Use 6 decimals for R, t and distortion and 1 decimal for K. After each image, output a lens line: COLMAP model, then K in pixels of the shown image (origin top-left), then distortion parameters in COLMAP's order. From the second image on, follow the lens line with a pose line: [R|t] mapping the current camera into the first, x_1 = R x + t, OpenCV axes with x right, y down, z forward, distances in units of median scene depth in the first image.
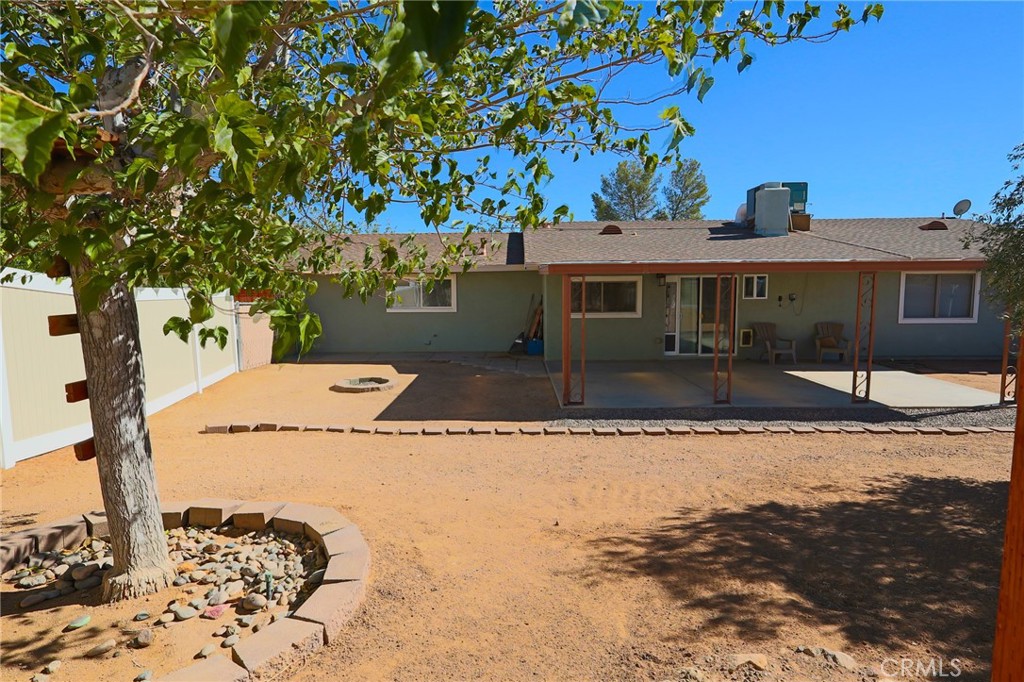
lens RADIAL K [[513.3, 0, 511.5], [0, 513.3, 346.3], [0, 0, 1]] dist [-0.004181, -0.000709]
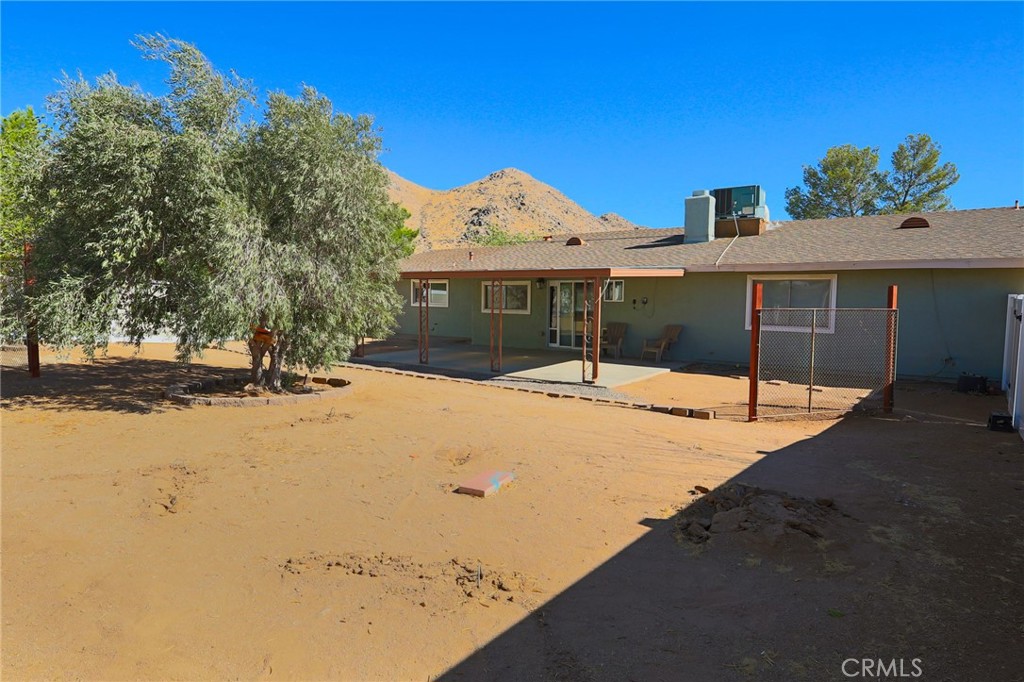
lens RADIAL K [[544.7, 0, 513.1], [0, 544.7, 331.8], [0, 0, 1]] dist [-0.018829, 0.003957]
pose [[0.829882, 0.057712, -0.554946, 0.952851], [-0.078985, 0.996771, -0.014456, 0.008907], [0.552320, 0.055829, 0.831761, -0.112131]]
